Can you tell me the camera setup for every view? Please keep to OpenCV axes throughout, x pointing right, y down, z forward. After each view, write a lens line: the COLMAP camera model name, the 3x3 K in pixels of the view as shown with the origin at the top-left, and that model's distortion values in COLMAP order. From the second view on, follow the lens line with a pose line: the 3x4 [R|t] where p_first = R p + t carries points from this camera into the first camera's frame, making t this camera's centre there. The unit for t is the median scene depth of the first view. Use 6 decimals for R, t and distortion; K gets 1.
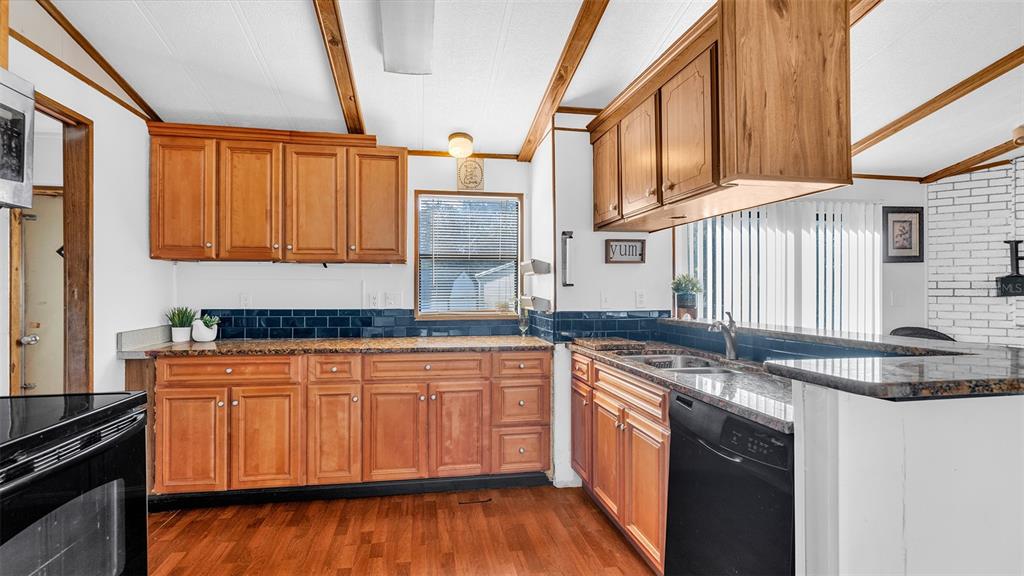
lens RADIAL K [[473.9, 0, 505.7], [0, 473.9, 290.3], [0, 0, 1]] dist [-0.009714, 0.000462]
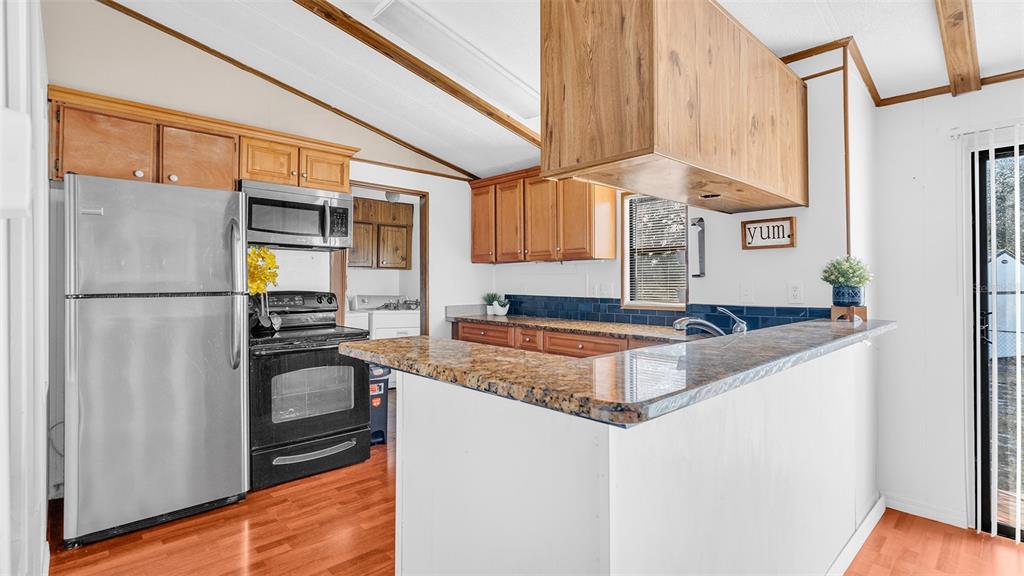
lens RADIAL K [[473.9, 0, 506.0], [0, 473.9, 281.2], [0, 0, 1]] dist [-0.009714, 0.000462]
pose [[0.546035, -0.003108, -0.837757, 0.700388], [0.000882, 0.999995, -0.003135, 0.001544], [0.837762, 0.000973, 0.546035, 0.181070]]
